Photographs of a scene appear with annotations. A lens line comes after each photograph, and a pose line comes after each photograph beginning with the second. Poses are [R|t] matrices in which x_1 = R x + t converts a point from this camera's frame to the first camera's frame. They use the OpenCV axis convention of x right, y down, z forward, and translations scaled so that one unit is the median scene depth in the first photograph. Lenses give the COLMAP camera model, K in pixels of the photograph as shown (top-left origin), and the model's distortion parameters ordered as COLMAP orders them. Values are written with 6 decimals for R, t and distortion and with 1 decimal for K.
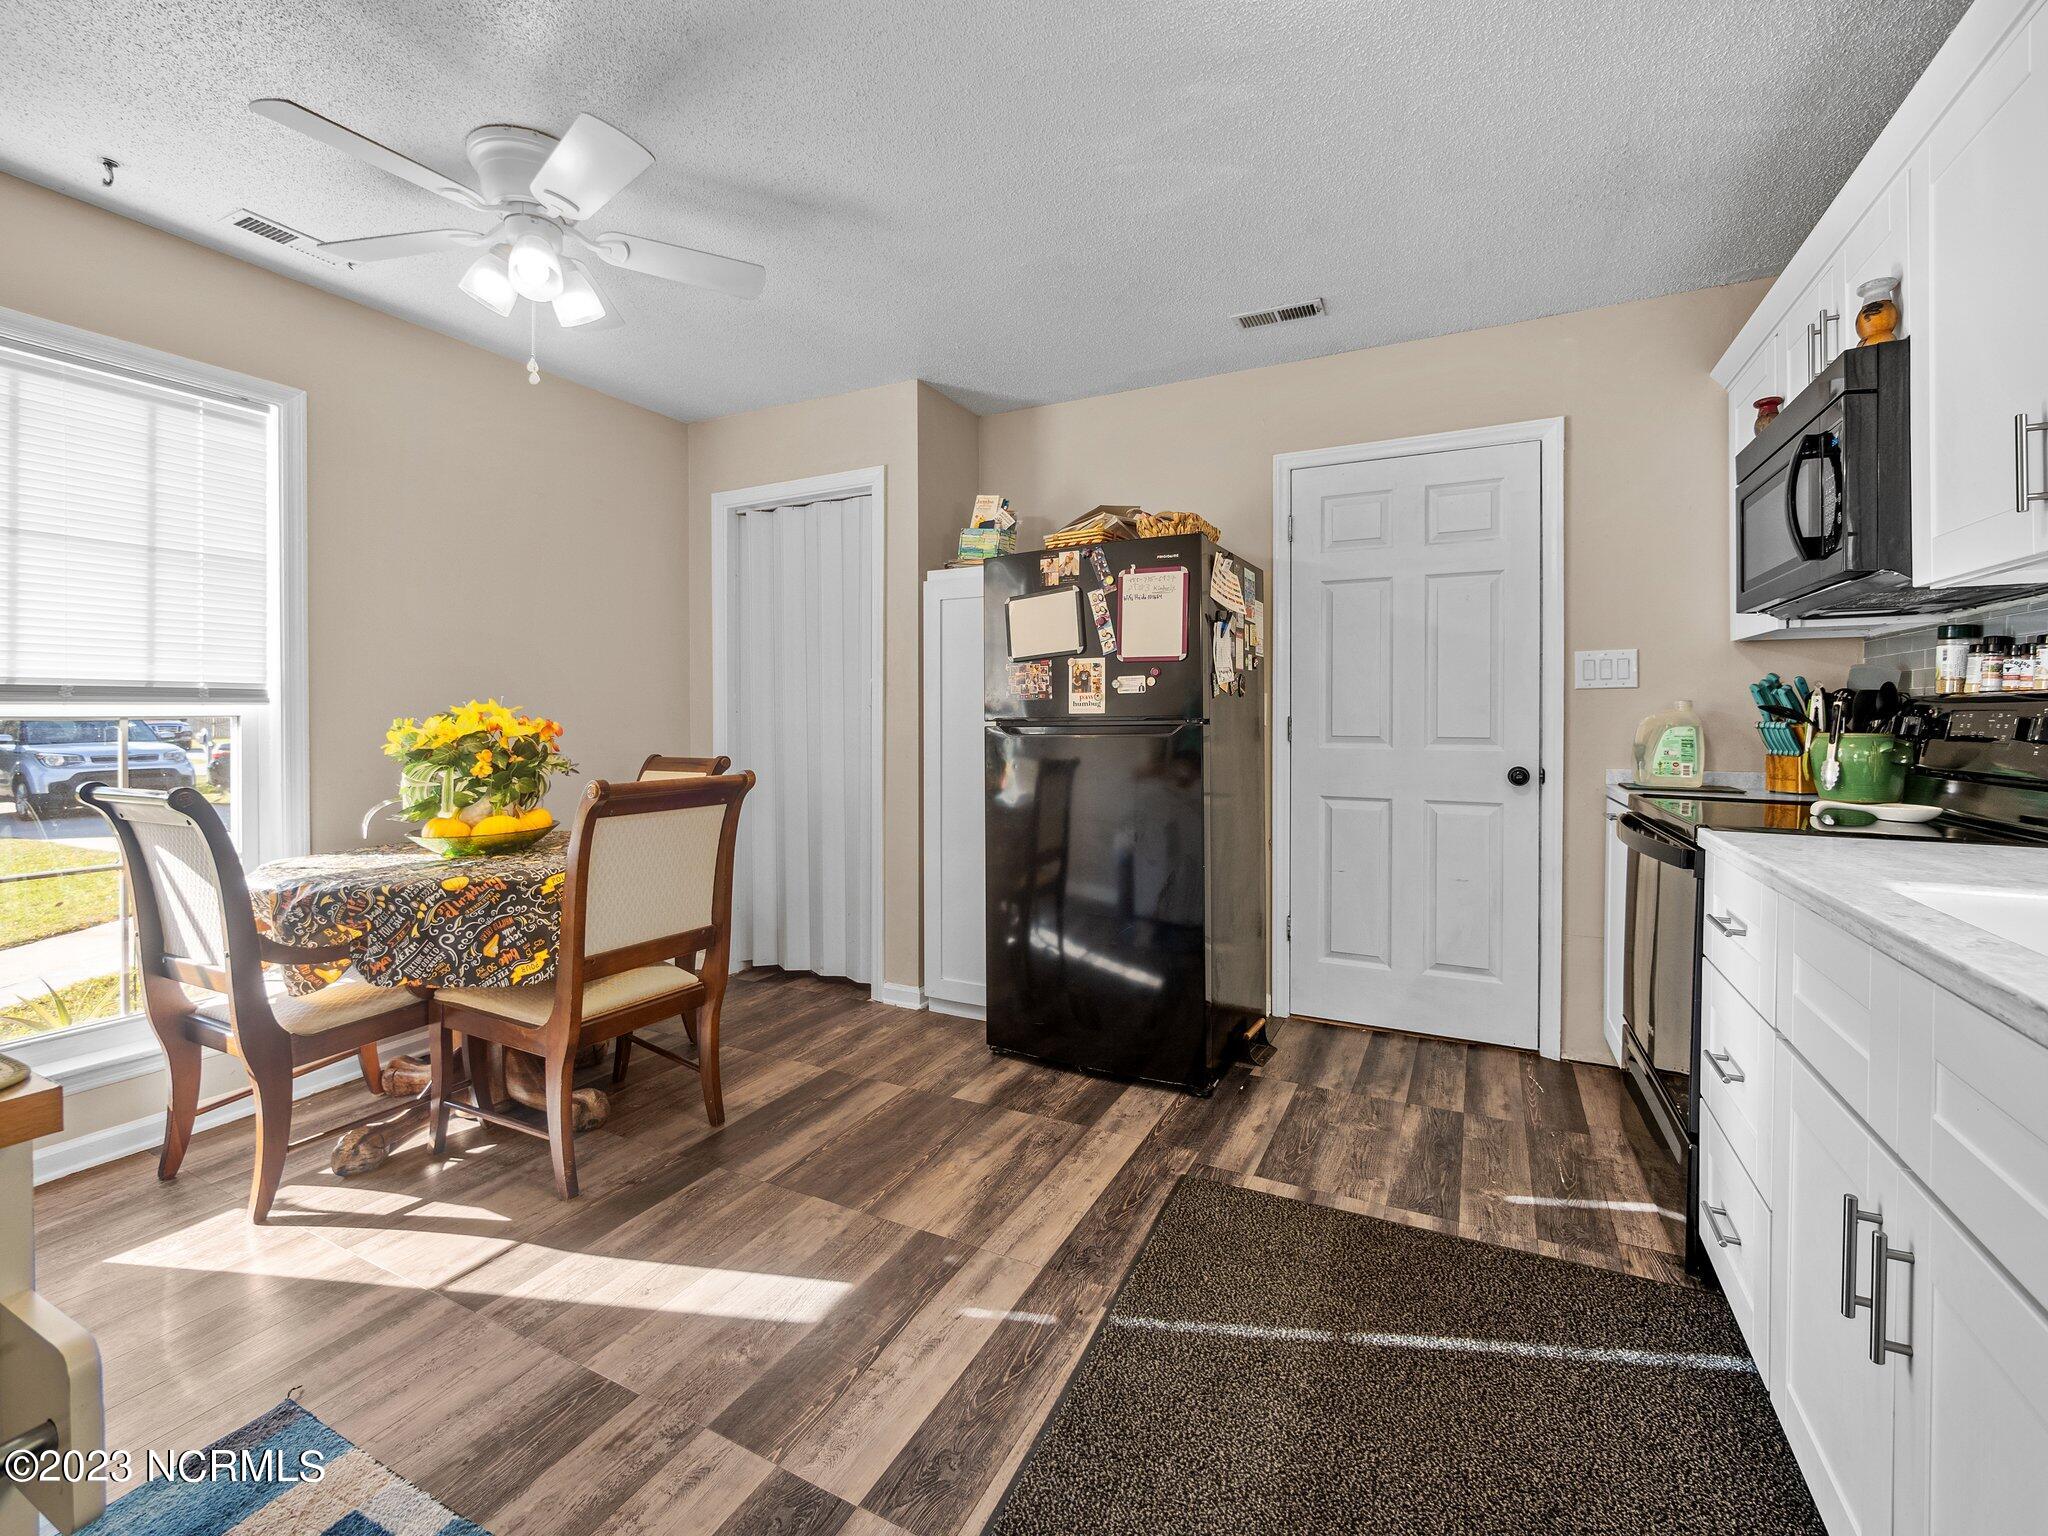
lens RADIAL K [[873.2, 0, 1026.9], [0, 873.2, 727.1], [0, 0, 1]] dist [-0.007412, 0.000957]
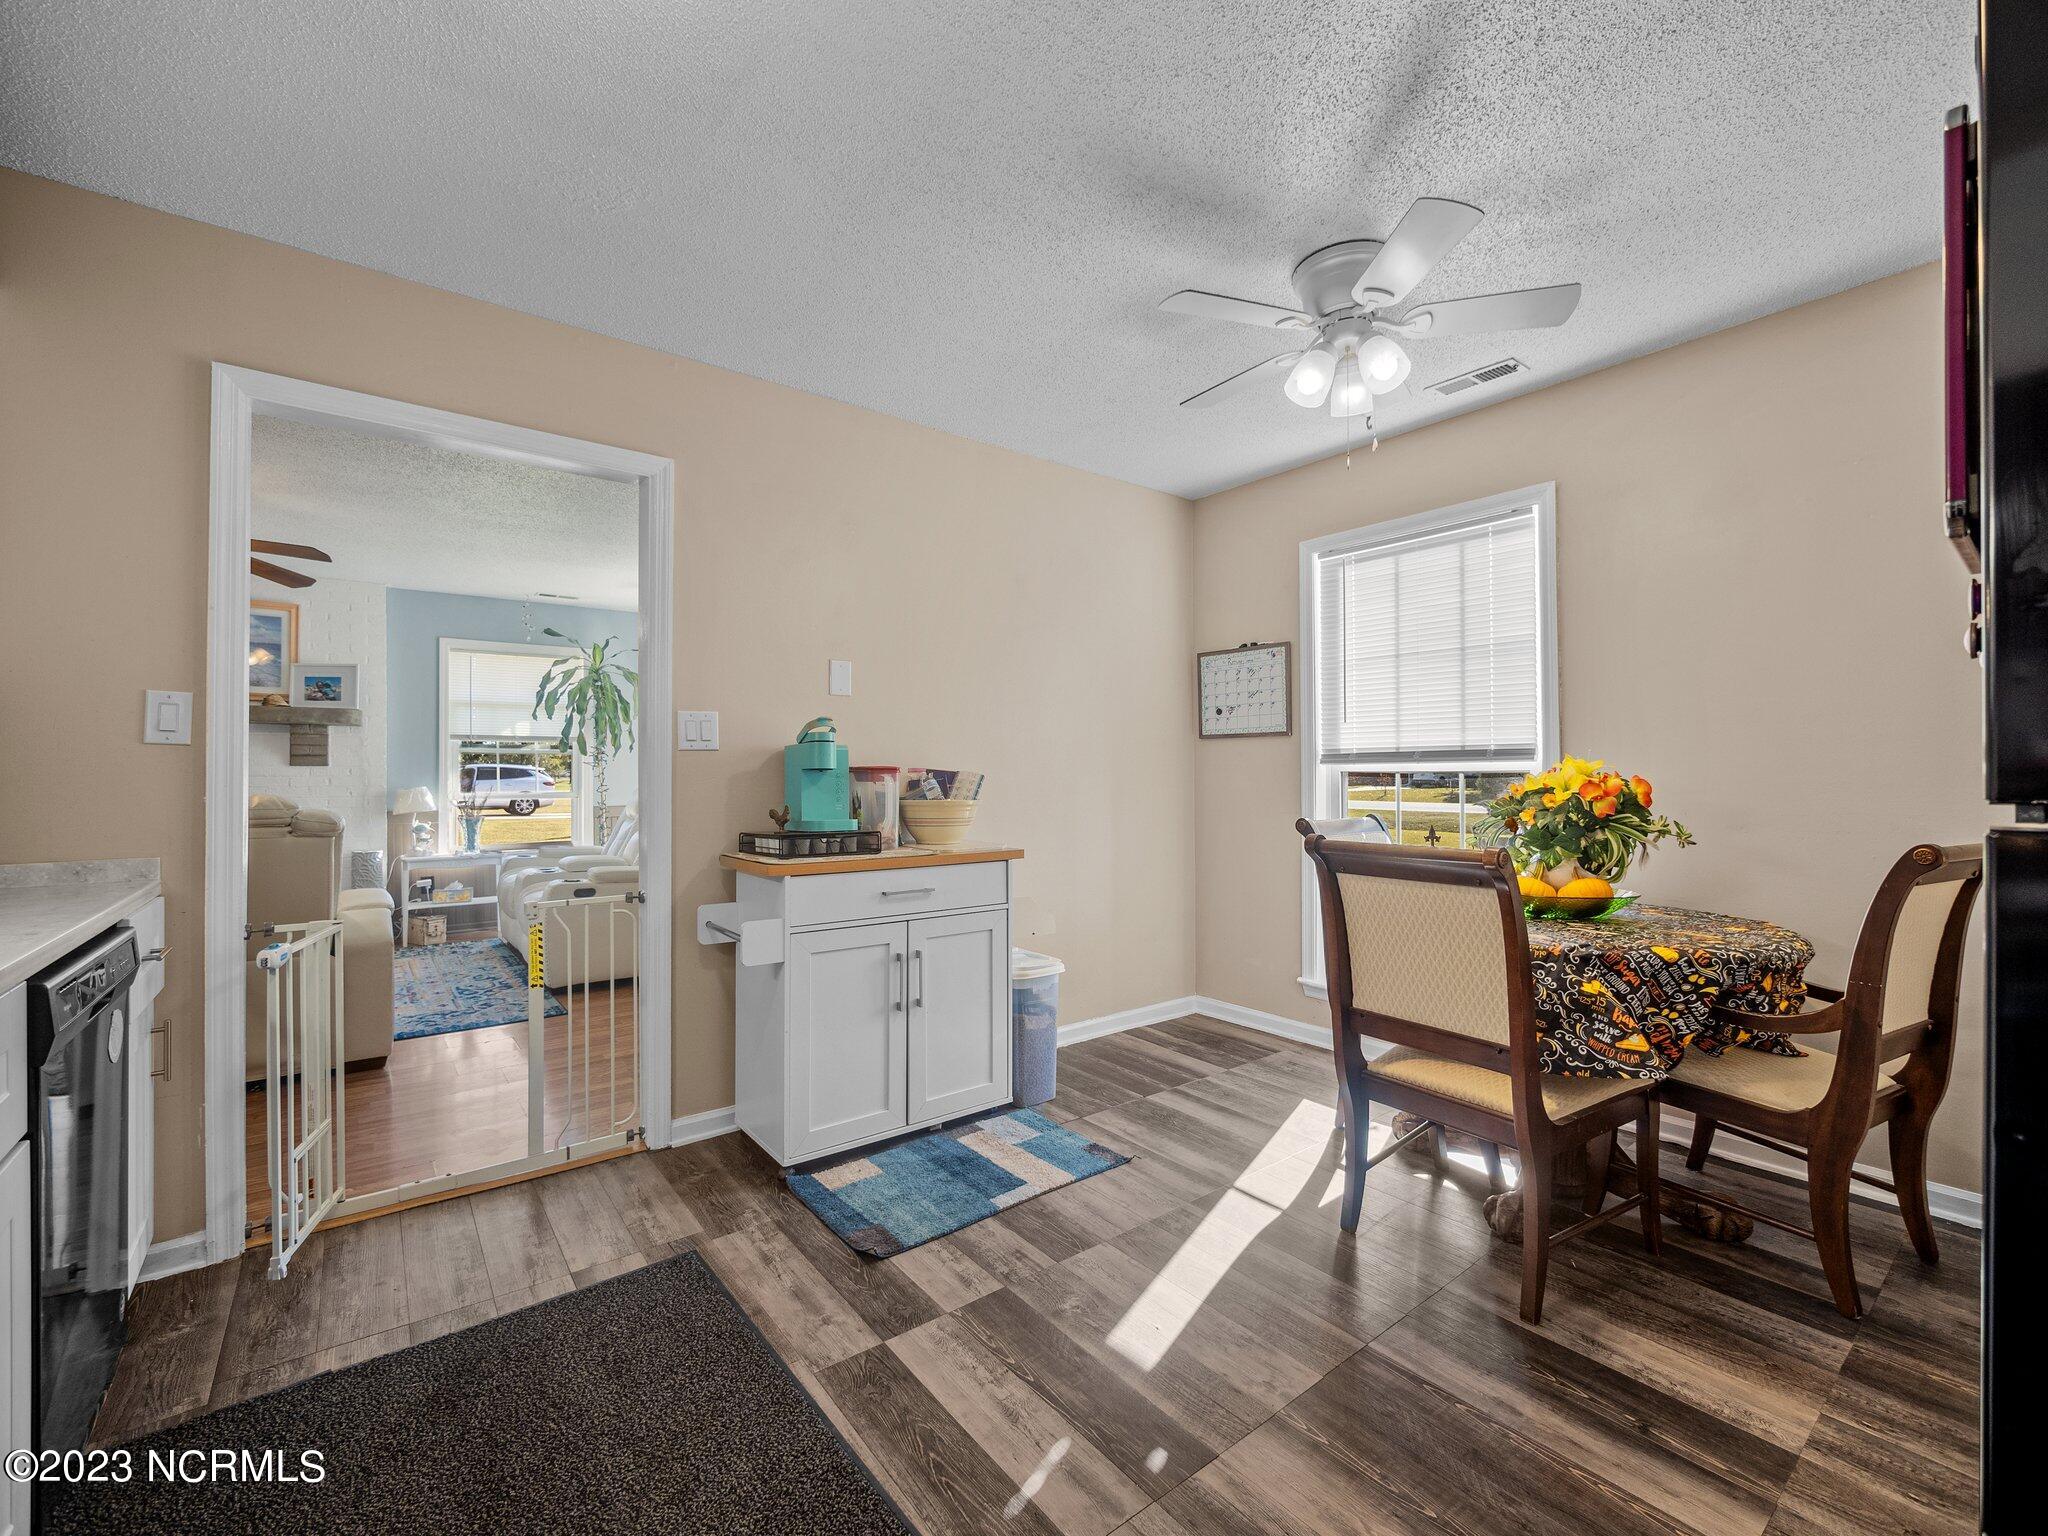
lens RADIAL K [[873.2, 0, 1033.7], [0, 873.2, 767.4], [0, 0, 1]] dist [-0.007412, 0.000957]
pose [[-0.428555, -0.001792, -0.903514, 0.475674], [-0.004073, 0.999992, -0.000051, -0.014168], [0.903507, 0.003658, -0.428558, 0.890405]]
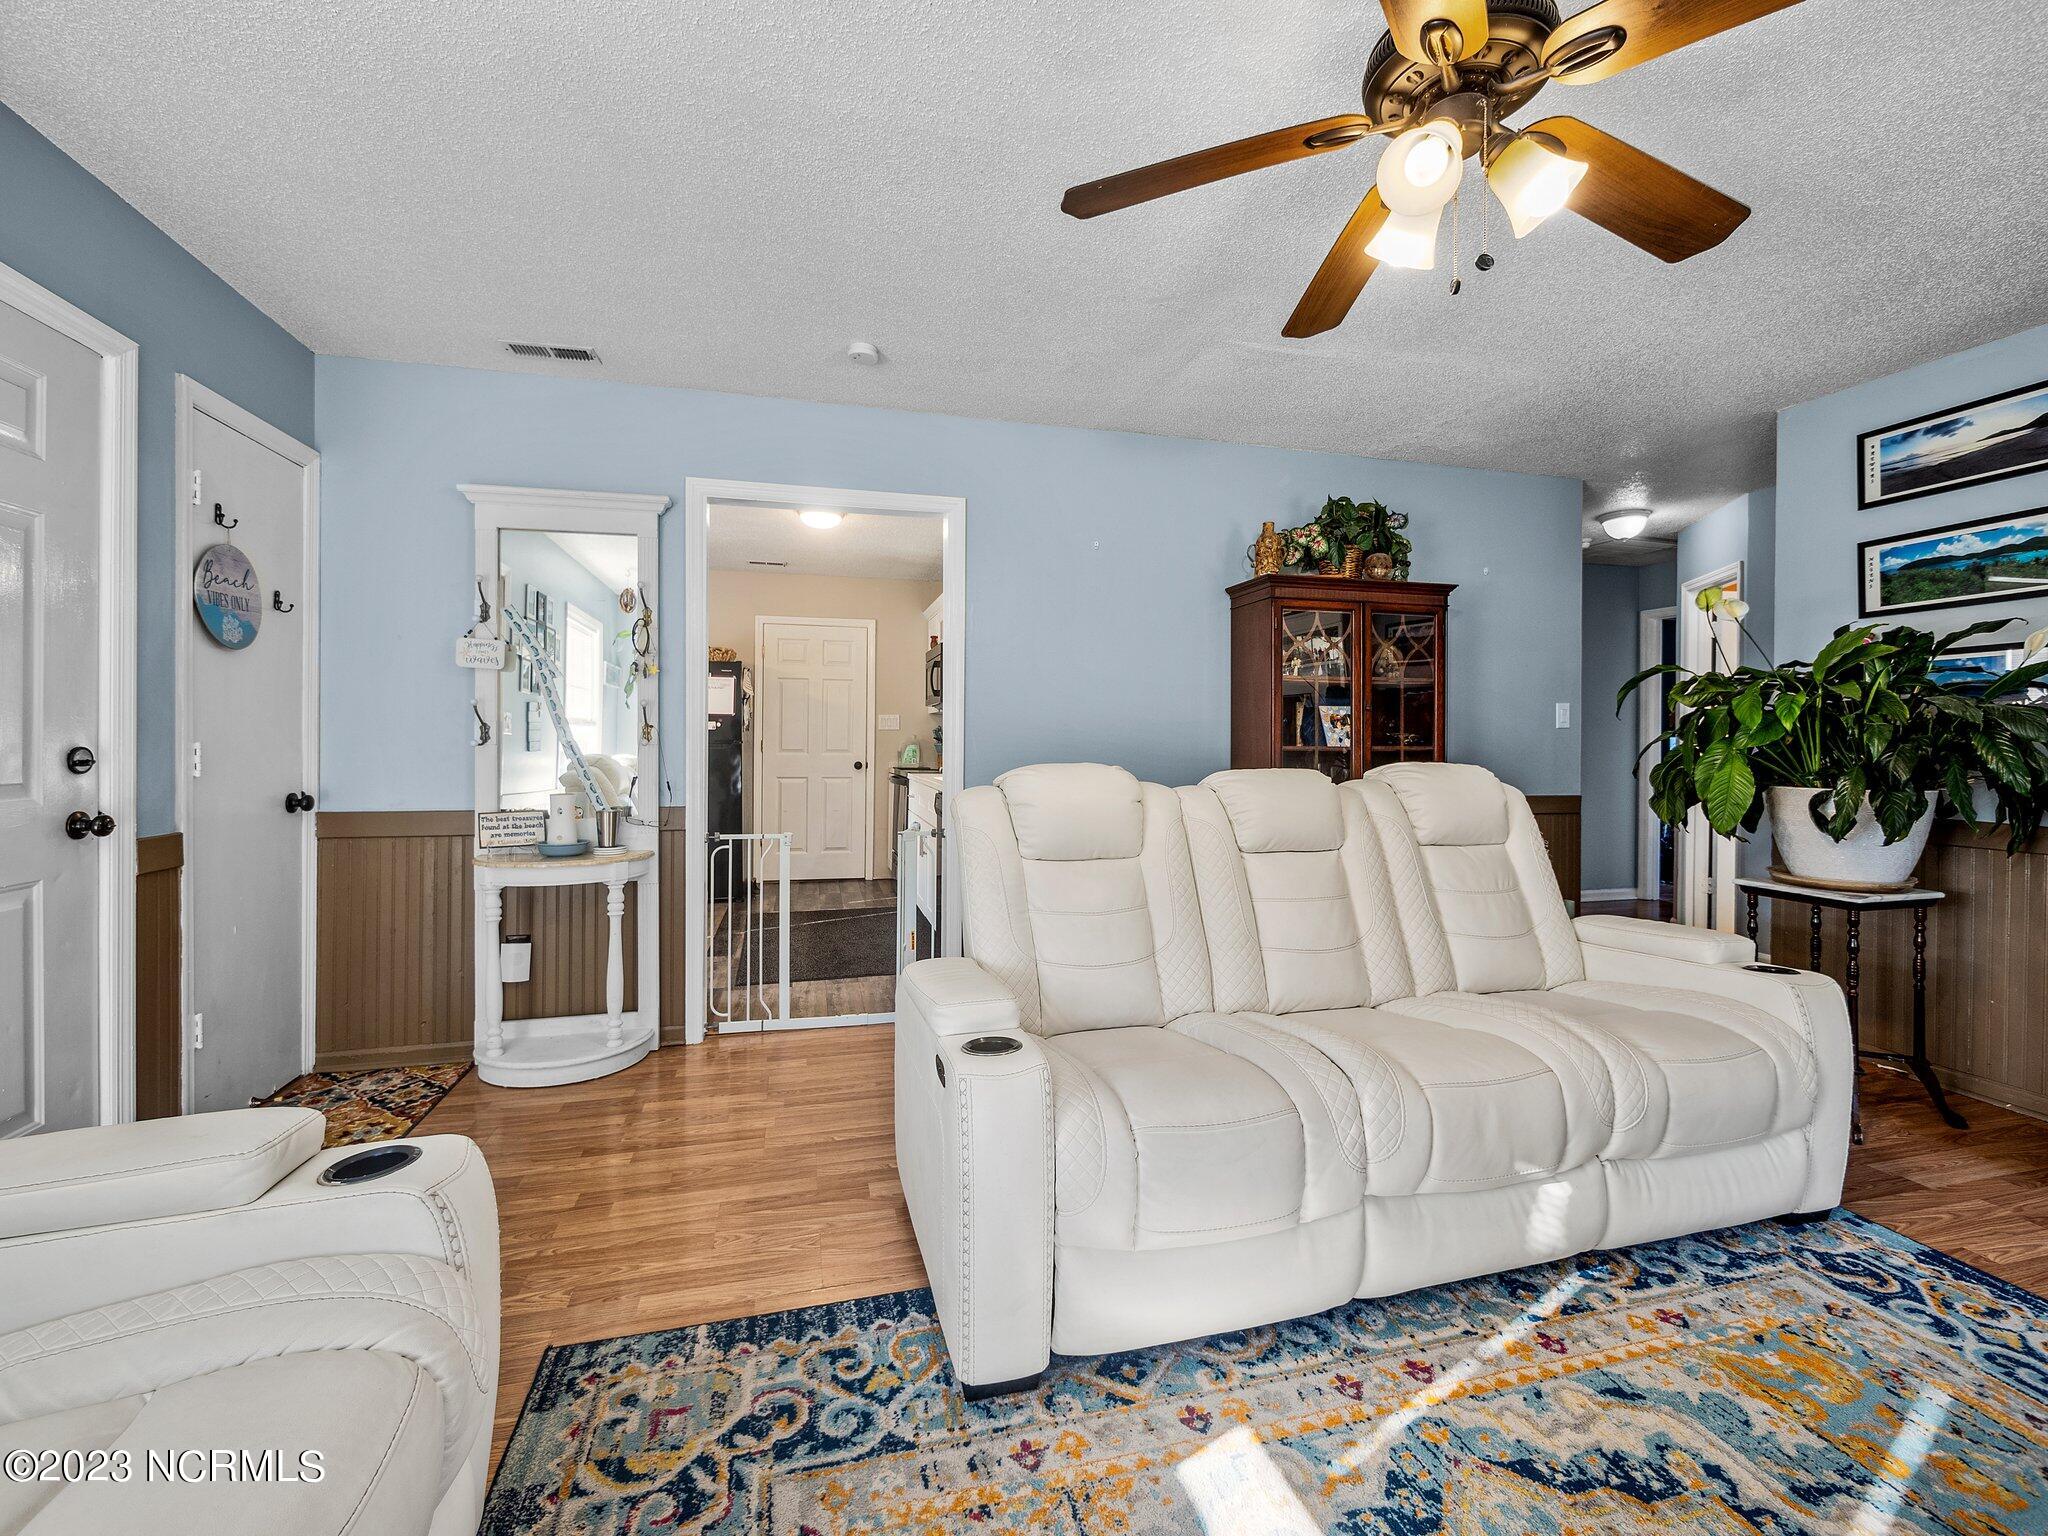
lens RADIAL K [[873.2, 0, 1026.9], [0, 873.2, 742.9], [0, 0, 1]] dist [-0.007412, 0.000957]
pose [[0.752736, 0.003469, 0.658313, -0.777306], [0.000063, 0.999986, -0.005342, 0.008354], [-0.658322, 0.004063, 0.752725, -1.296490]]
